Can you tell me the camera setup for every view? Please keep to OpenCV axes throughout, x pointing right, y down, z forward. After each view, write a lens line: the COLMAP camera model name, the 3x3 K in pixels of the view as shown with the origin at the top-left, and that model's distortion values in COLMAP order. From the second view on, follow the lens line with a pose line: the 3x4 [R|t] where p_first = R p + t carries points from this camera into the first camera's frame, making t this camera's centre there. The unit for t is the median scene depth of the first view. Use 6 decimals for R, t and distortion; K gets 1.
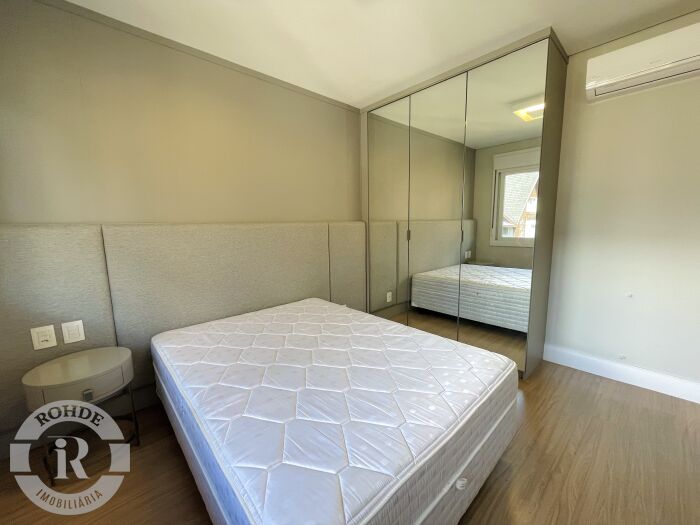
lens RADIAL K [[282.6, 0, 350.7], [0, 282.6, 263.0], [0, 0, 1]] dist [-0.002274, 0.001063]
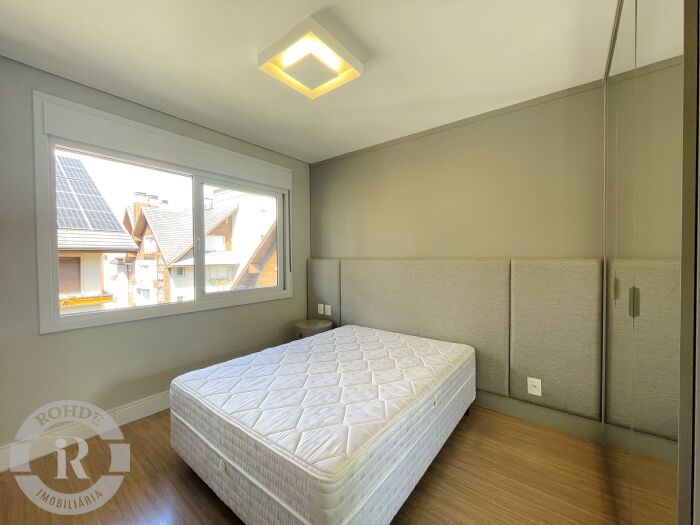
lens RADIAL K [[282.6, 0, 348.6], [0, 282.6, 263.5], [0, 0, 1]] dist [-0.002274, 0.001063]
pose [[0.155949, 0.041862, -0.986878, 1.049551], [-0.130029, 0.991277, 0.021501, -0.155762], [0.979169, 0.124970, 0.160032, 0.771486]]
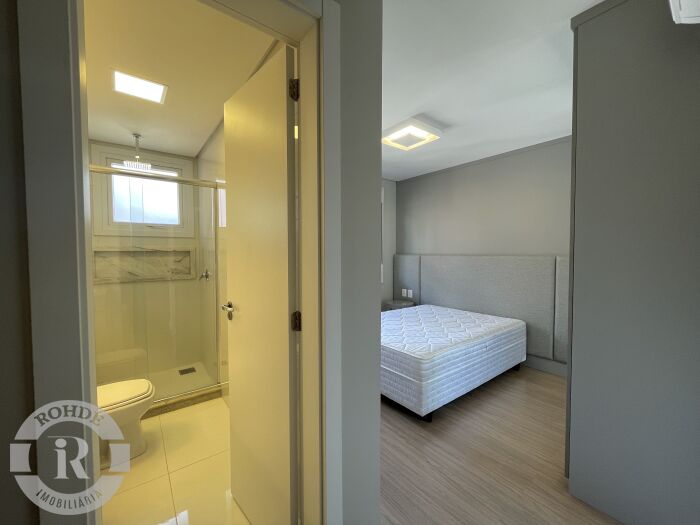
lens RADIAL K [[282.6, 0, 347.6], [0, 282.6, 263.1], [0, 0, 1]] dist [-0.002274, 0.001063]
pose [[-0.096733, 0.055867, -0.993741, 1.739689], [-0.132097, 0.988870, 0.068452, -0.151669], [0.986506, 0.137892, -0.088276, 0.605287]]
